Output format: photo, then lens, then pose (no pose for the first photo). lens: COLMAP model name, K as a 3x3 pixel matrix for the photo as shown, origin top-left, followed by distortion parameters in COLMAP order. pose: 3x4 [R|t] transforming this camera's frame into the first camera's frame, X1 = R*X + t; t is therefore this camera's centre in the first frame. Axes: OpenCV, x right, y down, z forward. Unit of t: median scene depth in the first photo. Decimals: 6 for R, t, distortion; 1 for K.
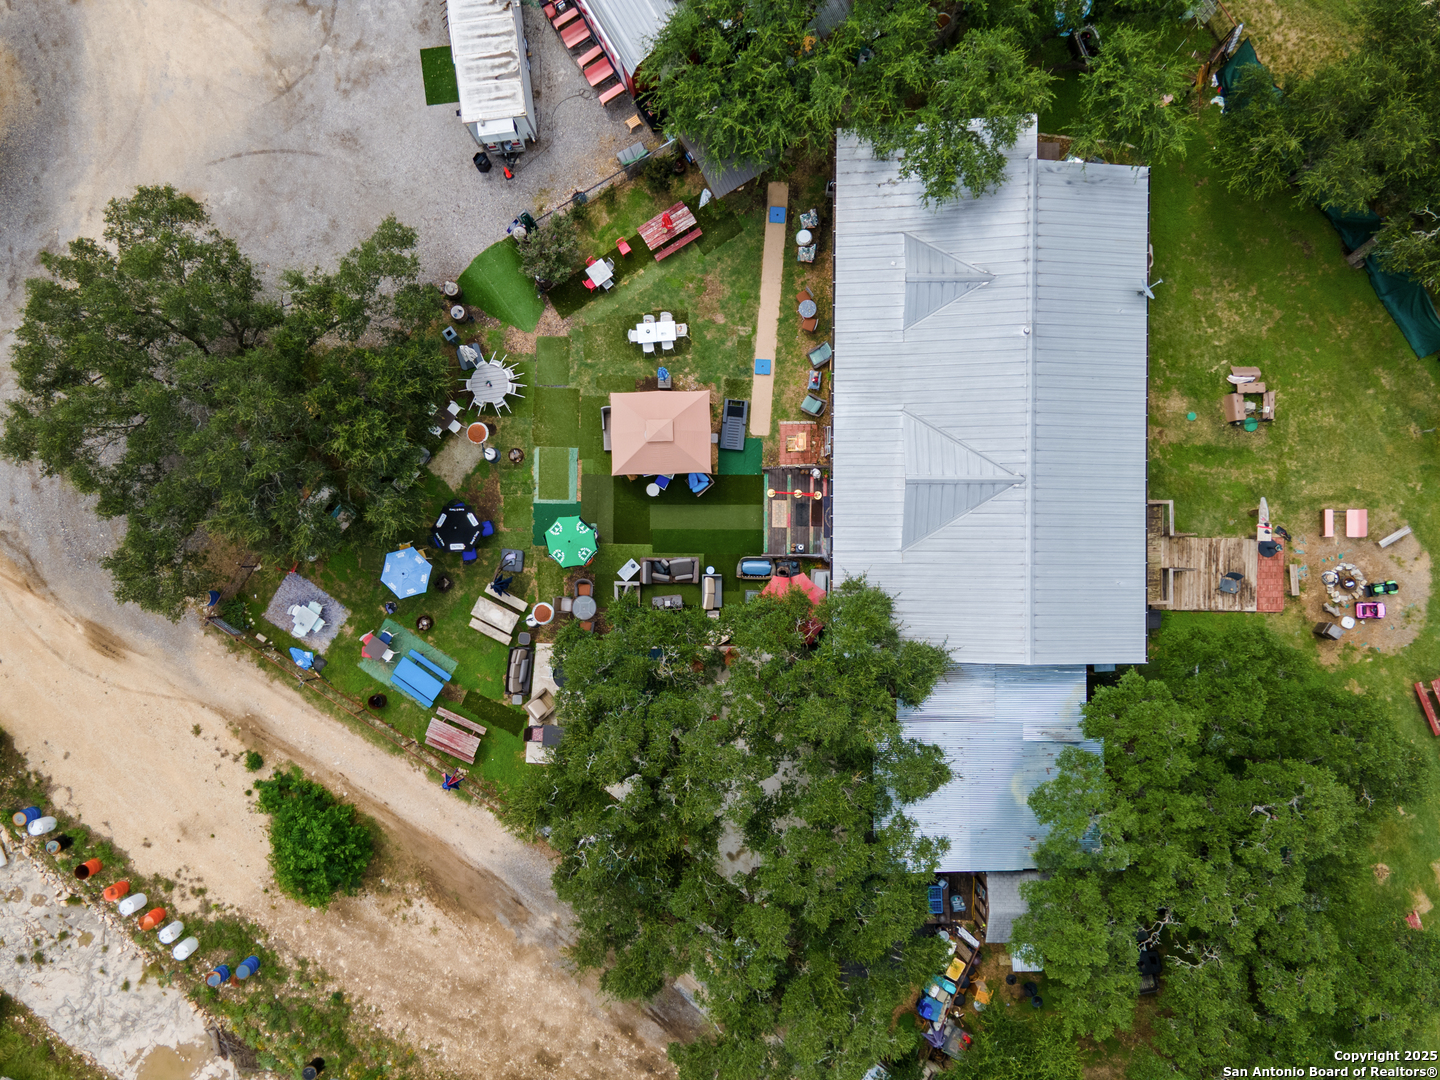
lens RADIAL K [[1043.5, 0, 716.9], [0, 1043.5, 548.8], [0, 0, 1]] dist [0.051740, -0.003984]
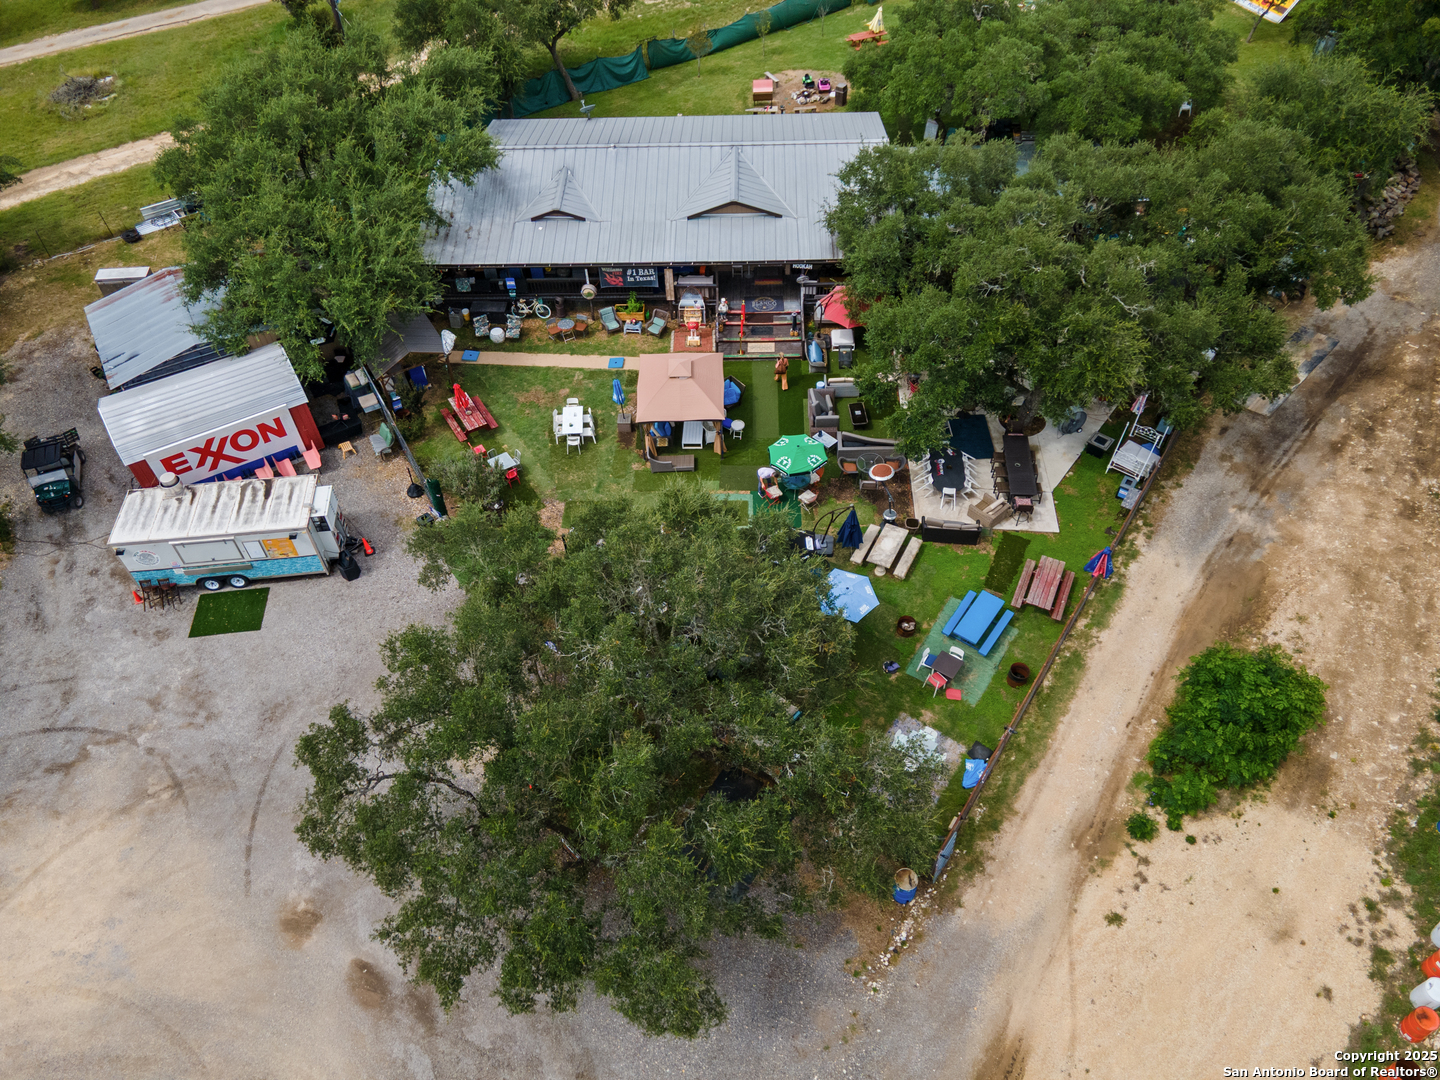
lens RADIAL K [[1043.5, 0, 716.9], [0, 1043.5, 548.8], [0, 0, 1]] dist [0.051740, -0.003984]
pose [[0.013758, -0.733872, 0.679149, -0.771179], [0.999680, -0.004336, -0.024937, -0.052051], [0.021246, 0.679274, 0.733577, 0.378402]]
